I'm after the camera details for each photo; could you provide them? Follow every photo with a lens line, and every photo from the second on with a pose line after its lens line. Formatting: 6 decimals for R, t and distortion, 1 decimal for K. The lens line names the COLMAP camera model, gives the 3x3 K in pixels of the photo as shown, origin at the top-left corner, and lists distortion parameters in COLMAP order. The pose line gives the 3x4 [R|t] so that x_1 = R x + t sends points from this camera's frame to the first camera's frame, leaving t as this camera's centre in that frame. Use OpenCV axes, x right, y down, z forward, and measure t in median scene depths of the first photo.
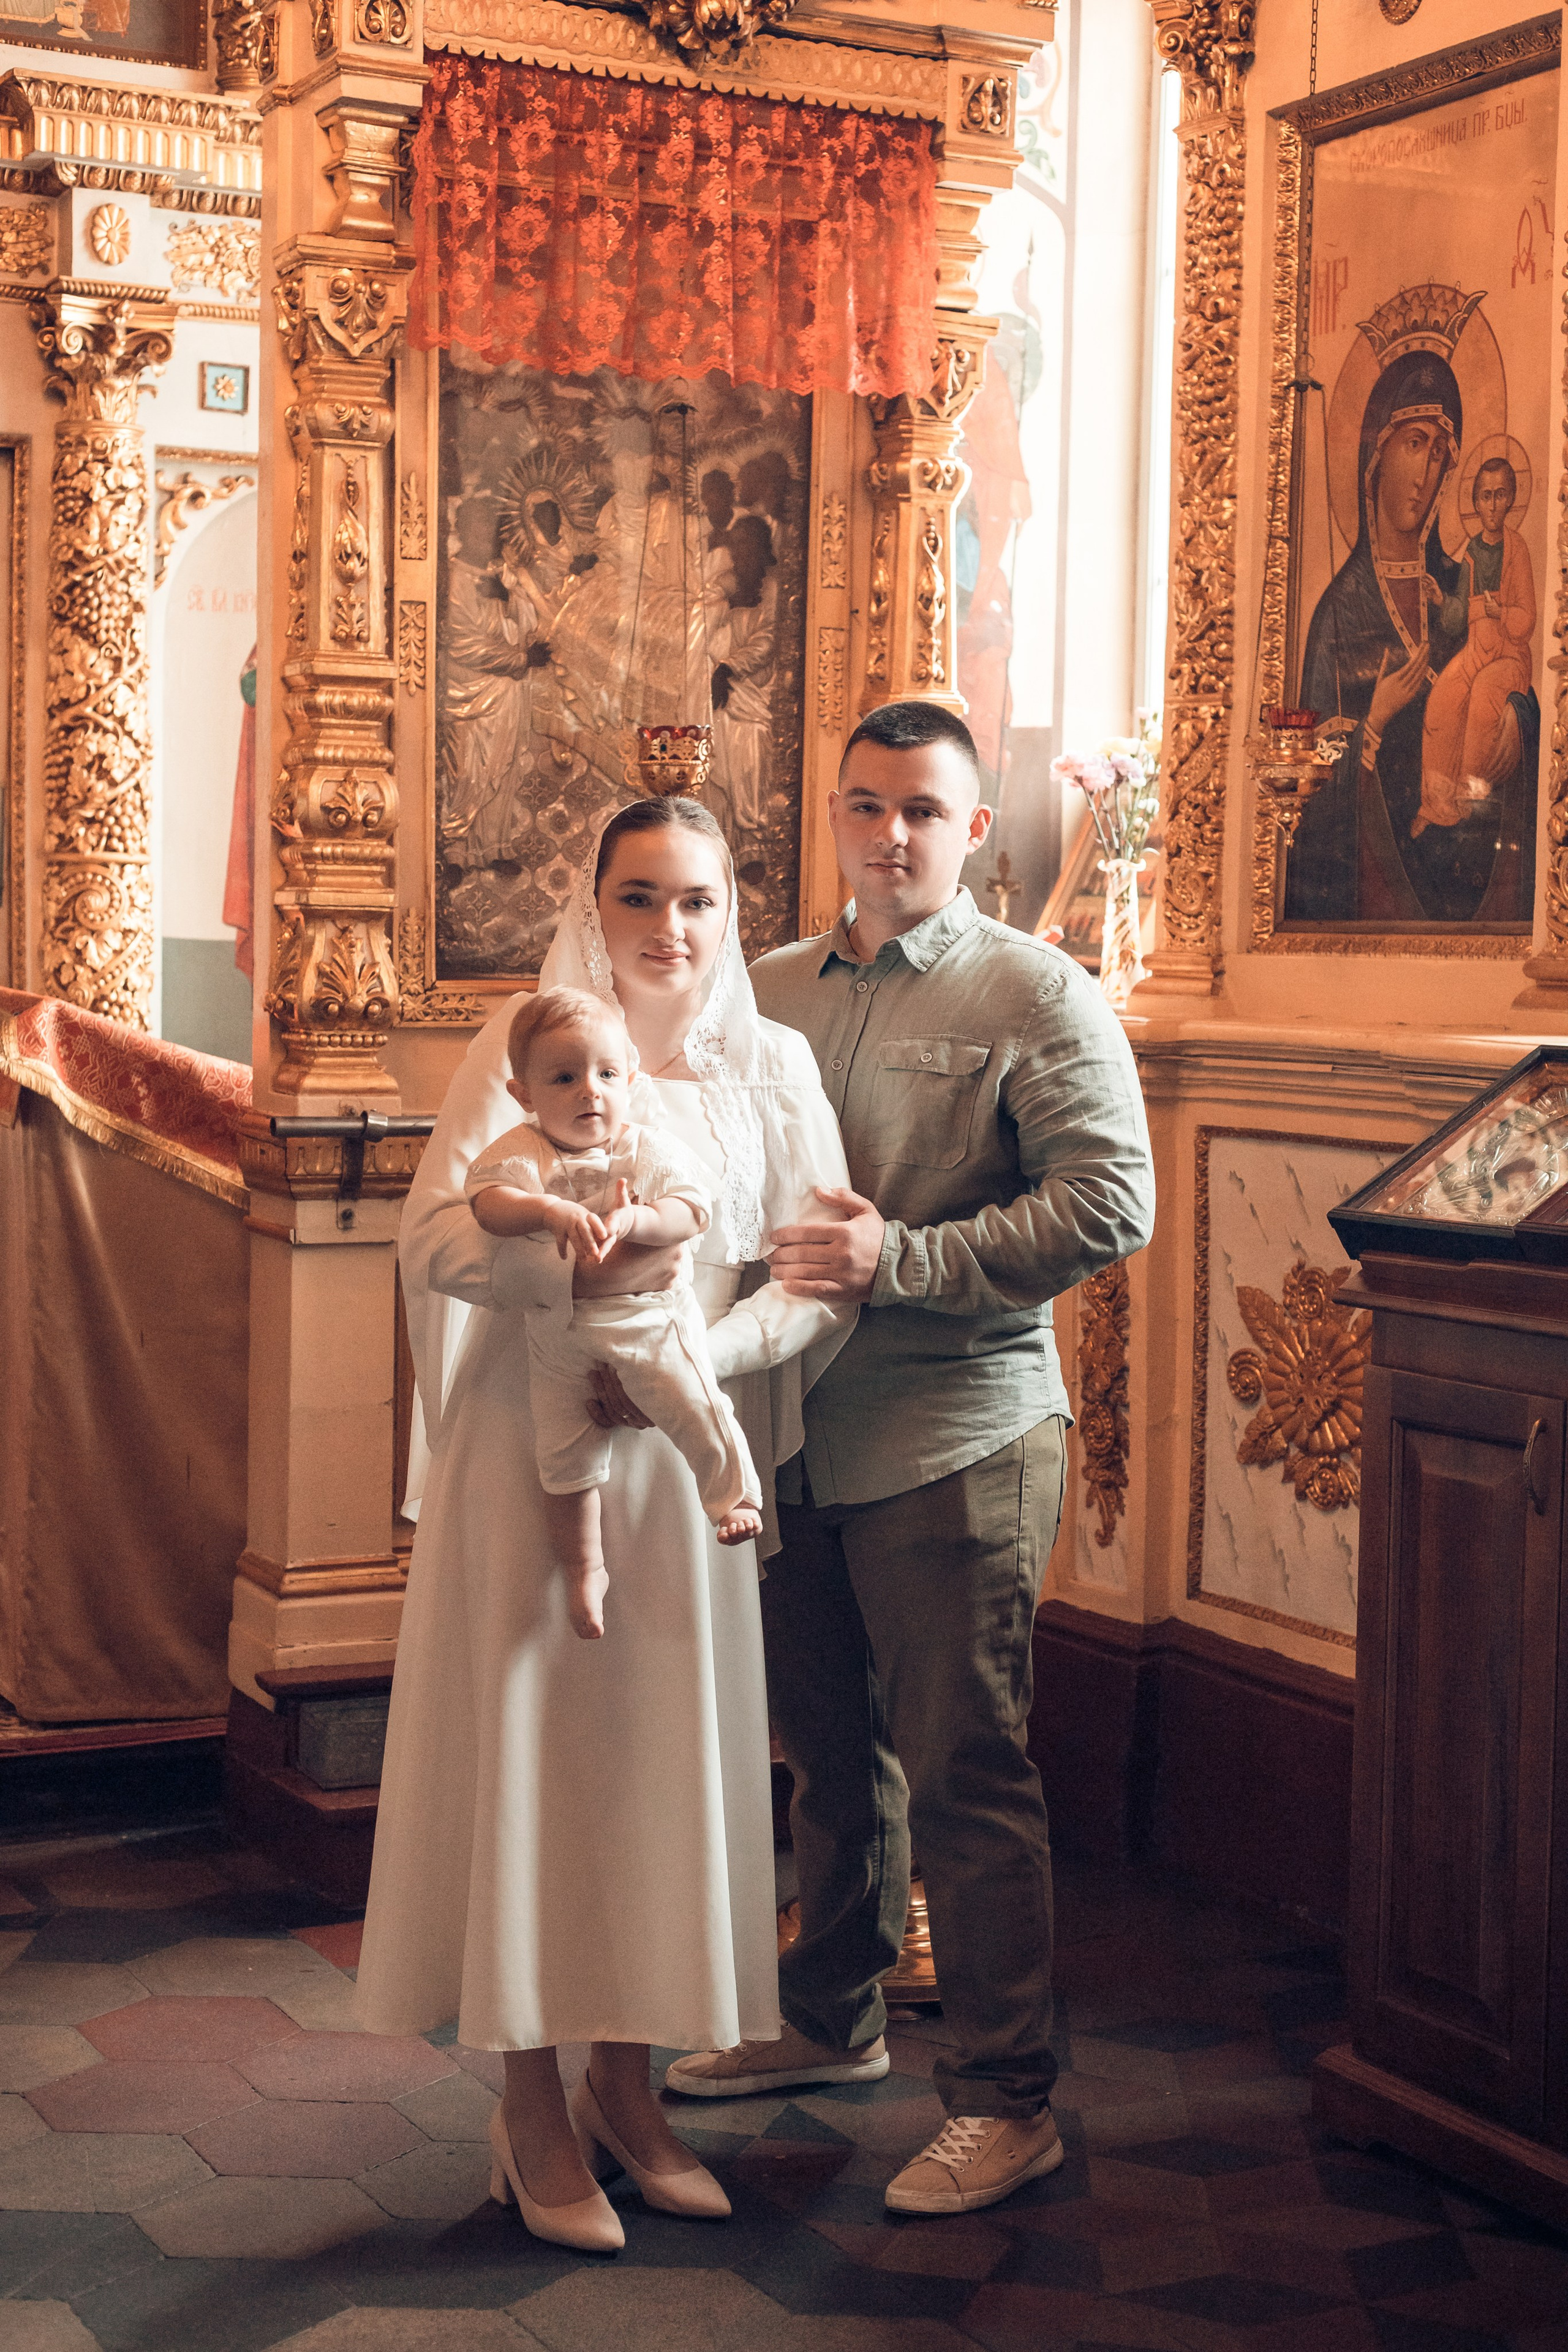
lens RADIAL K [[3548.5, 0, 898.4], [0, 3548.5, 1260.0], [0, 0, 1]] dist [-0.008214, 0.000000]
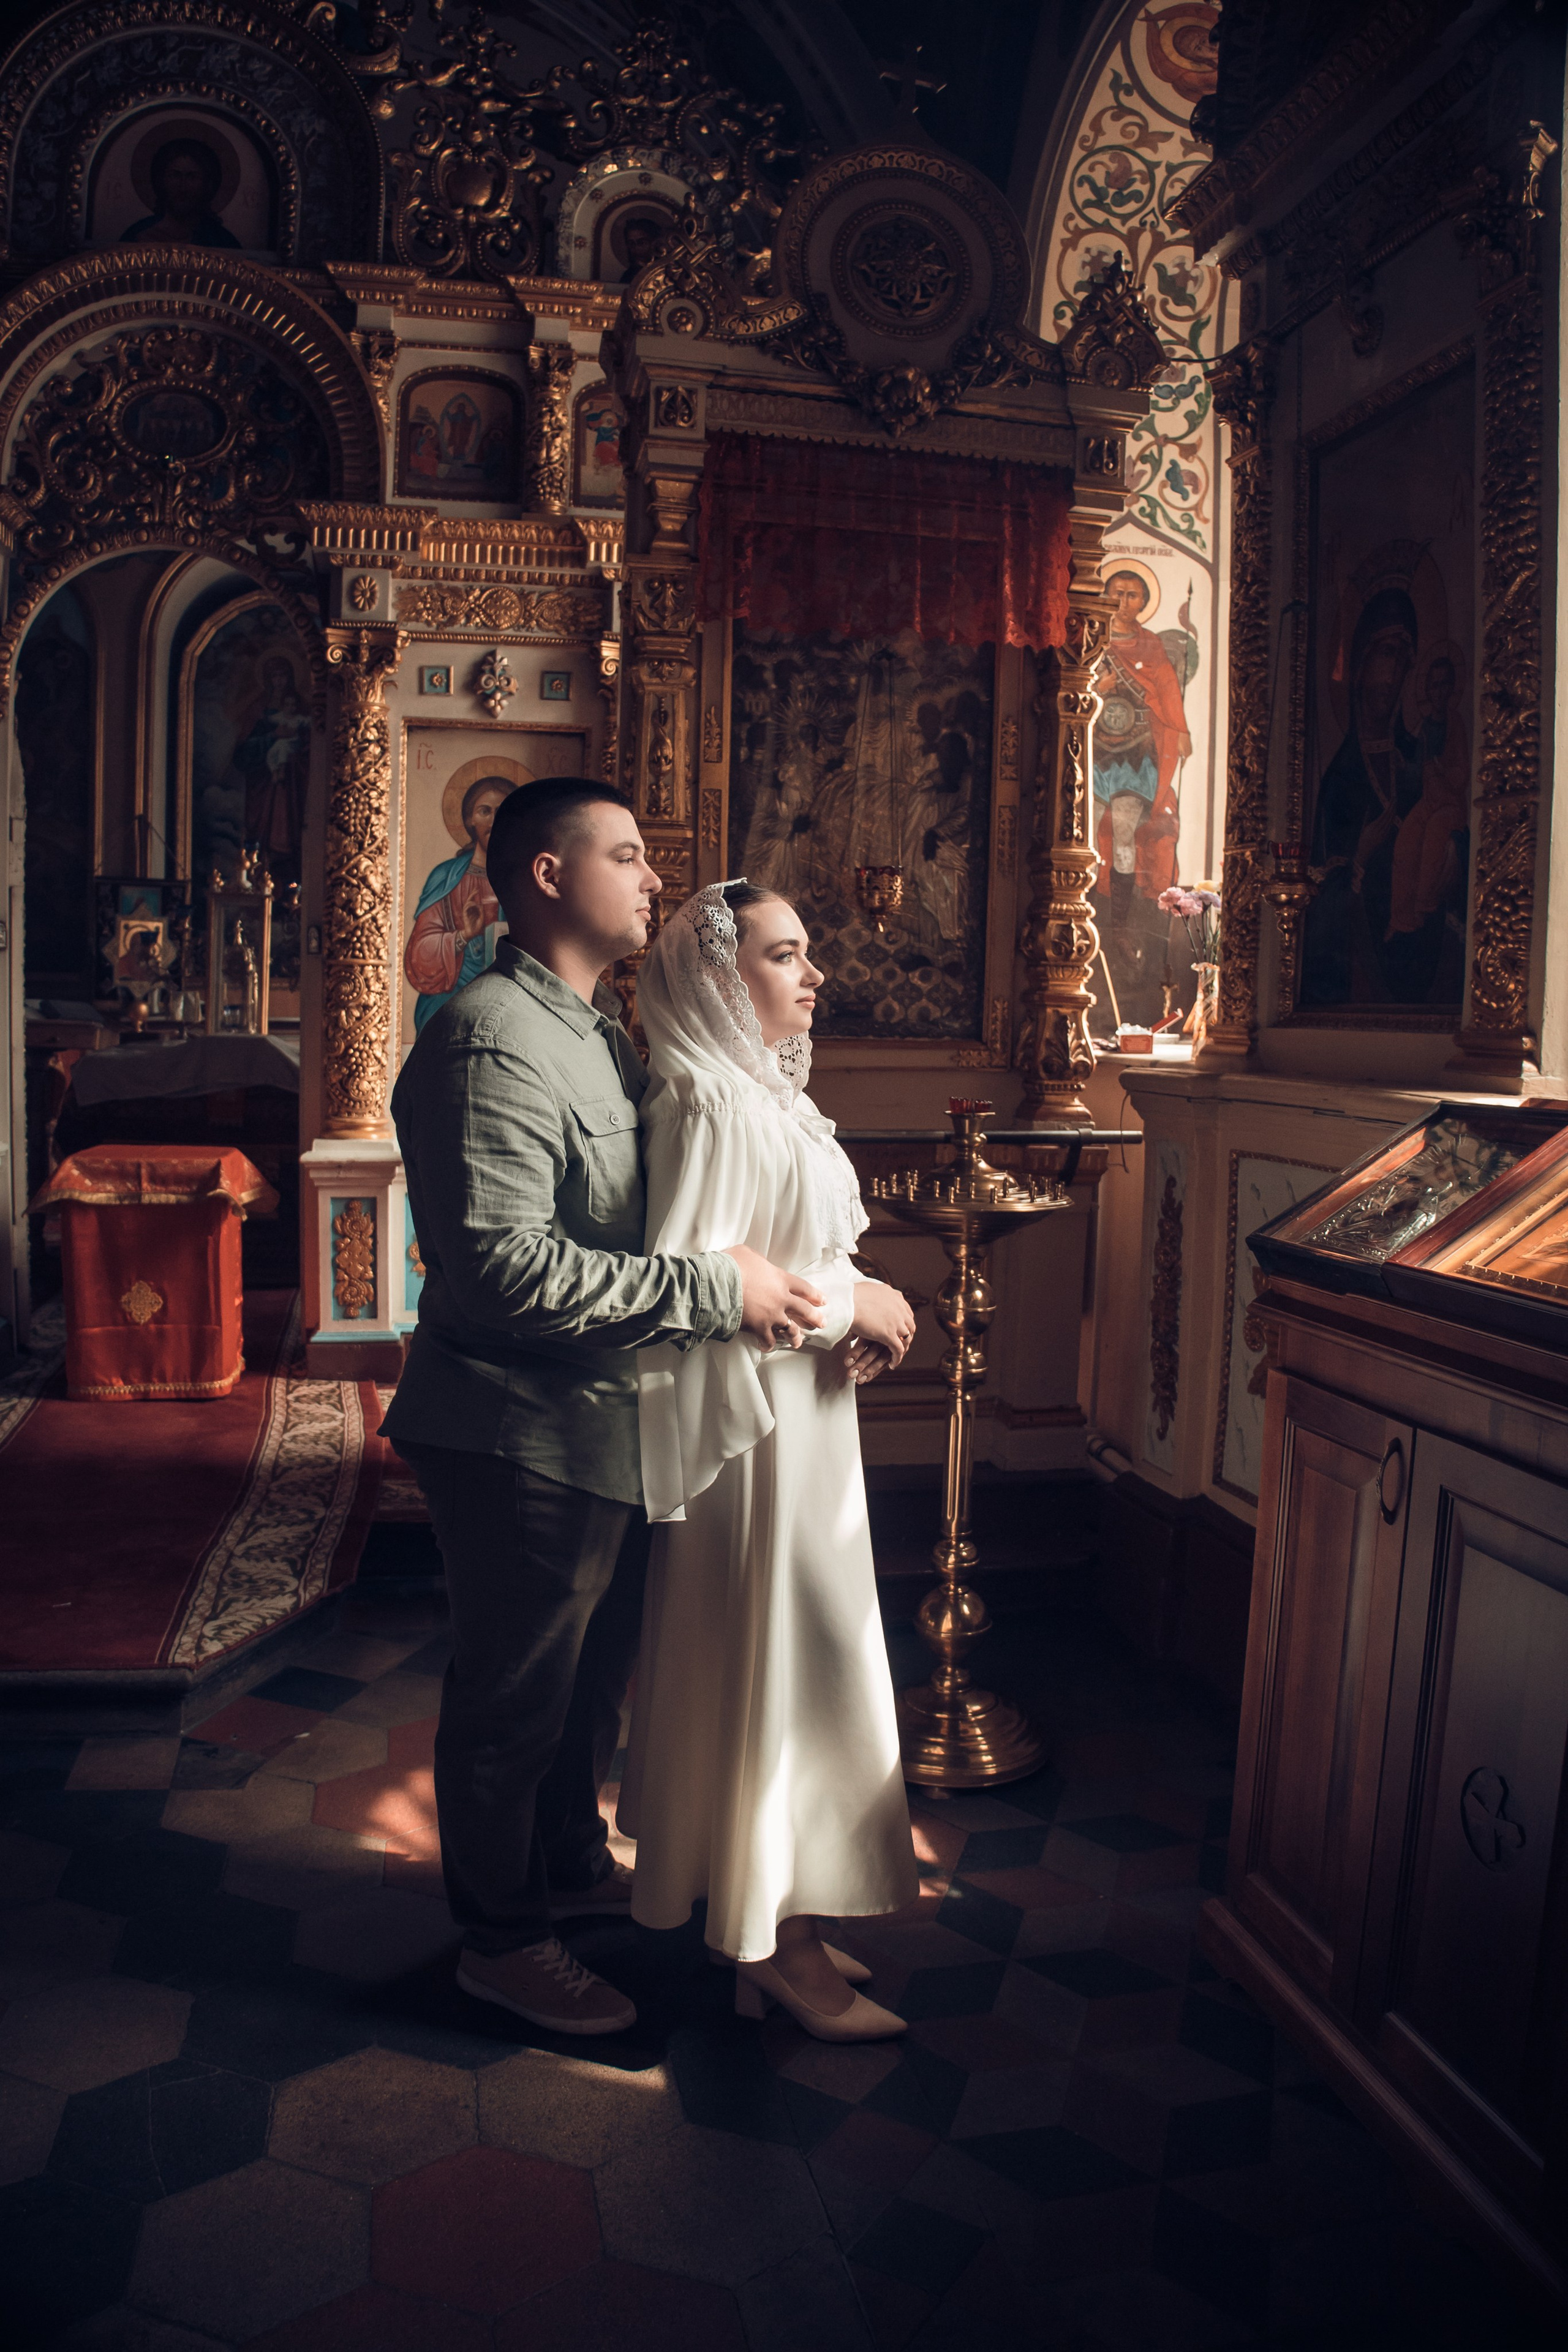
lens RADIAL K [[1639.8, 0, 839.8], [0, 1639.8, 1184.6], [0, 0, 1]] dist [-0.177031, 0.057277]
pose [[0.965134, 0.030158, -0.260013, 0.096273], [-0.028926, 0.999545, 0.008565, -0.023091], [0.260153, -0.000745, 0.965567, 0.325155]]
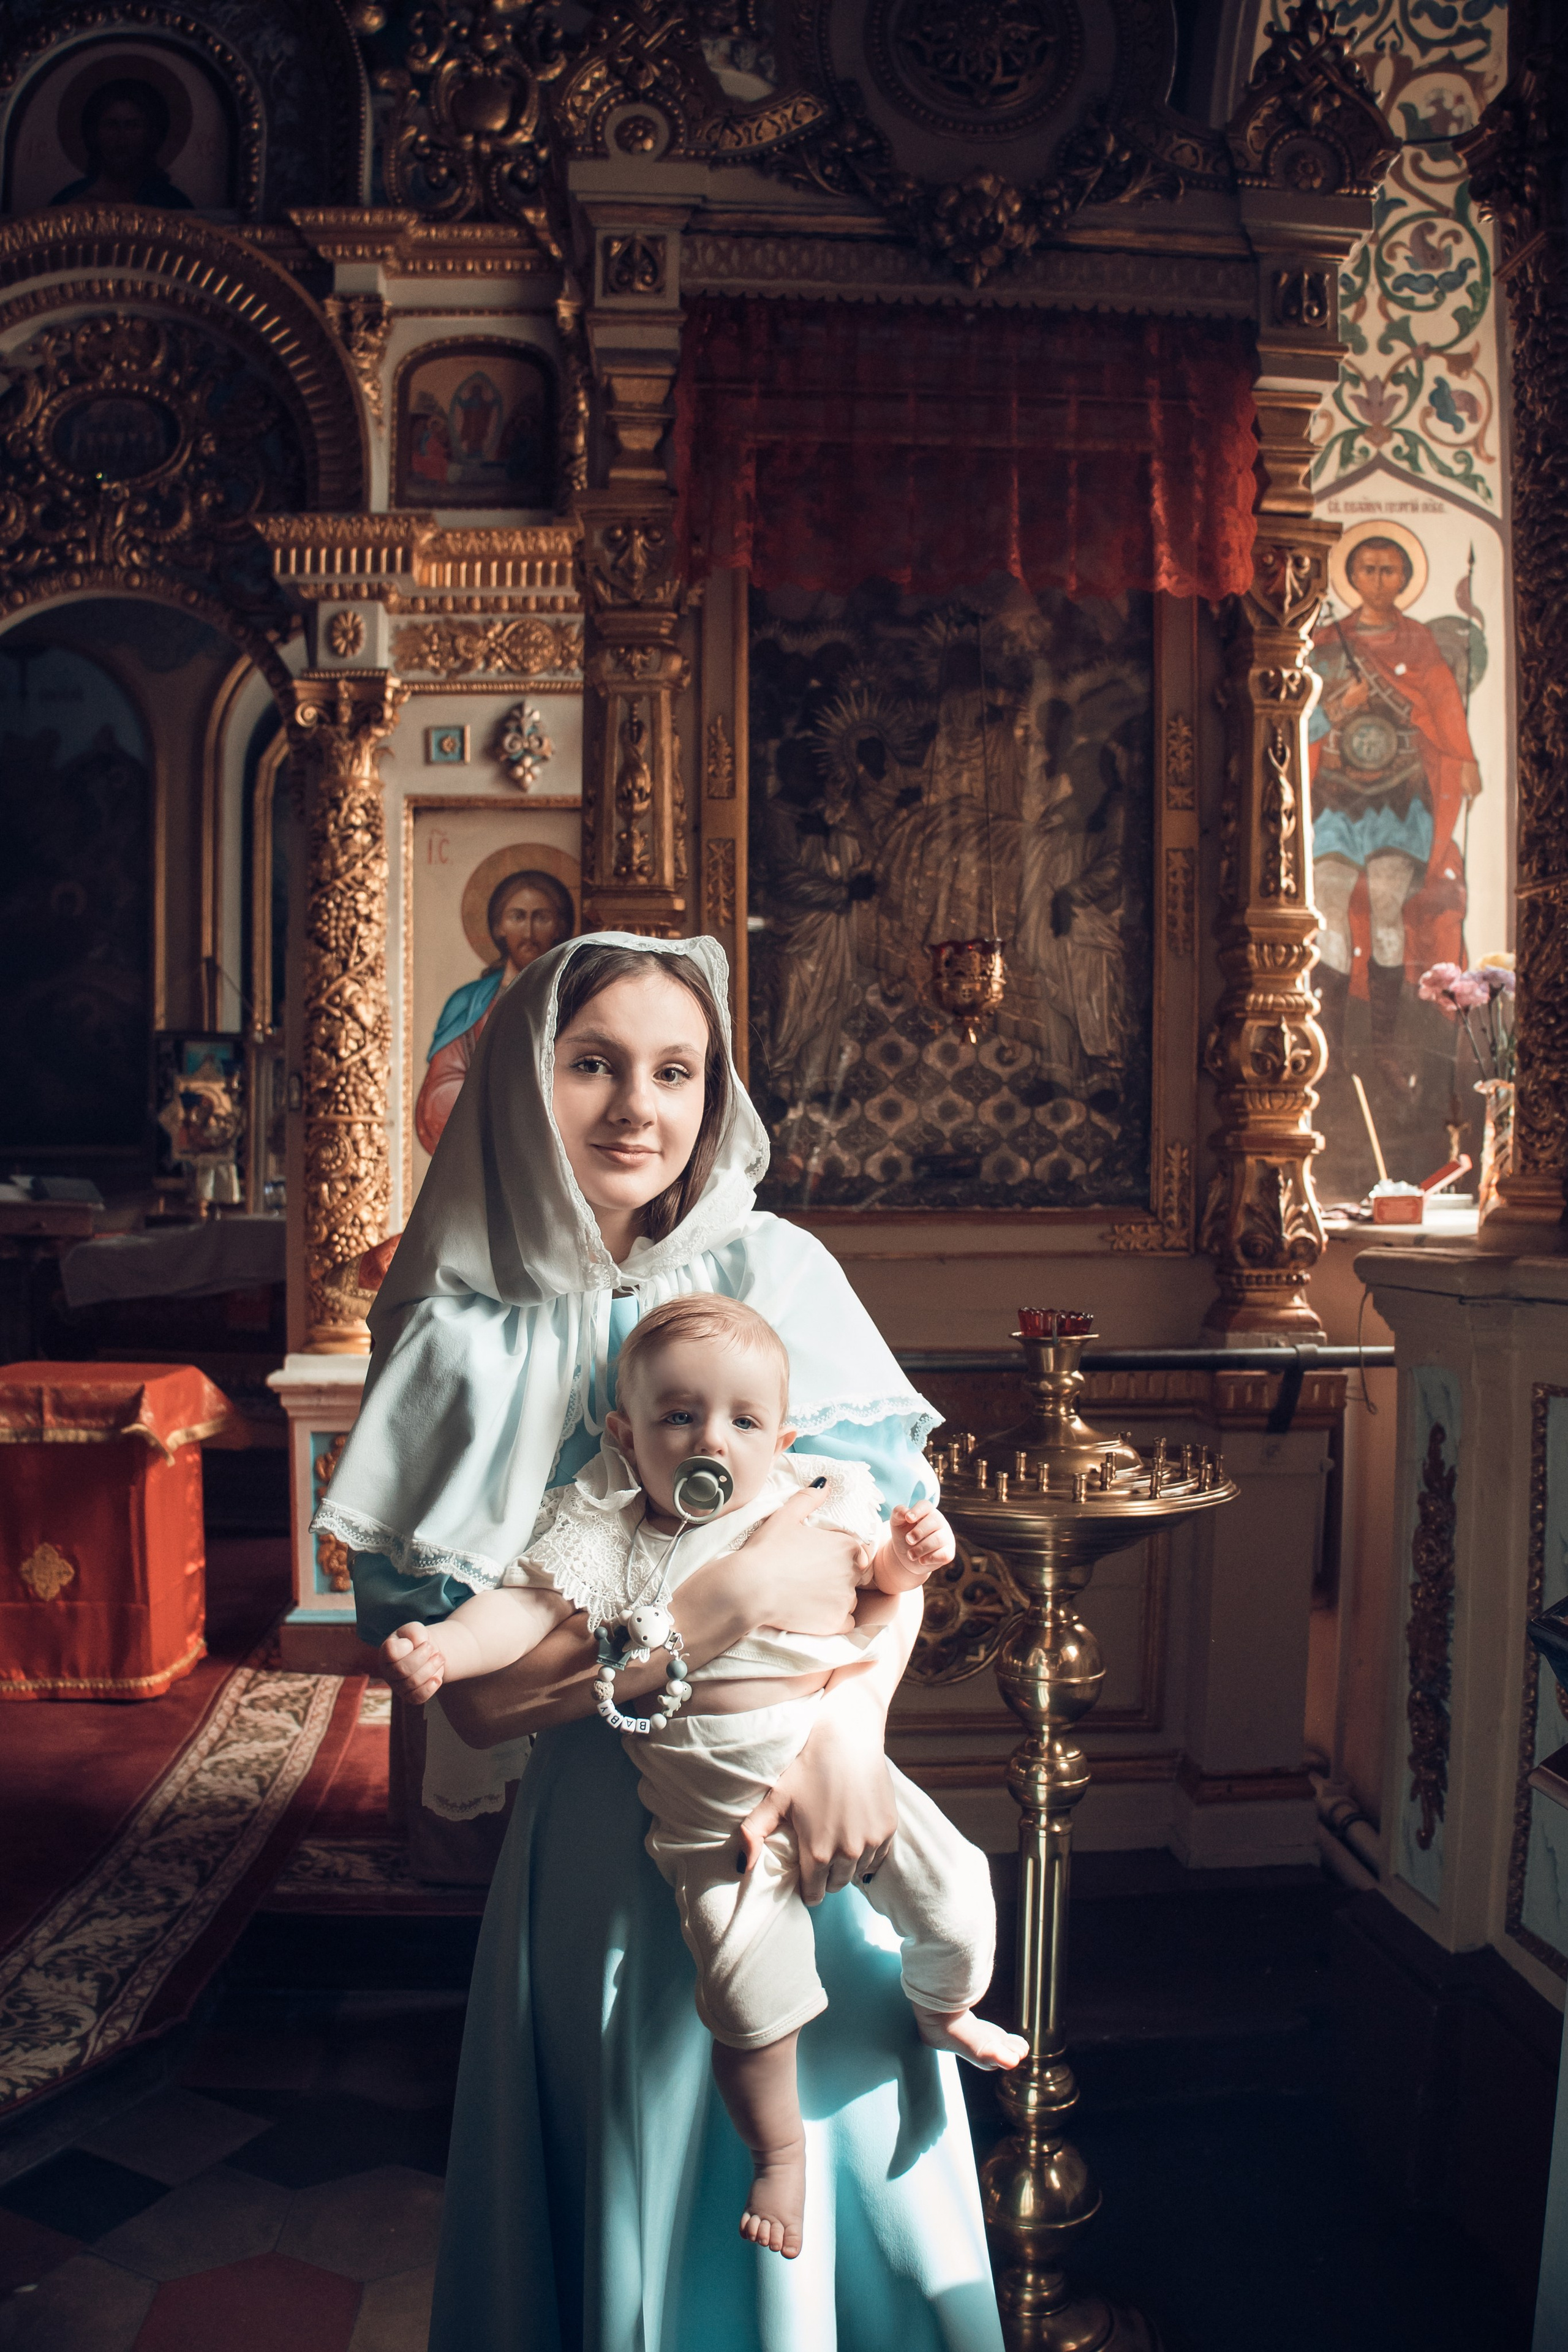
lens RADIAL K [[1817.2, 0, 835.7], [0, 1817.2, 1306.8], [0, 0, 1]] dist [-0.169191, 0.052634]
pose [[0.910570, 0.010657, -0.413217, 0.100201], [-0.023213, 0.999408, -0.025376, -0.038345], [0.412702, 0.032699, 0.910279, 0.522429]]
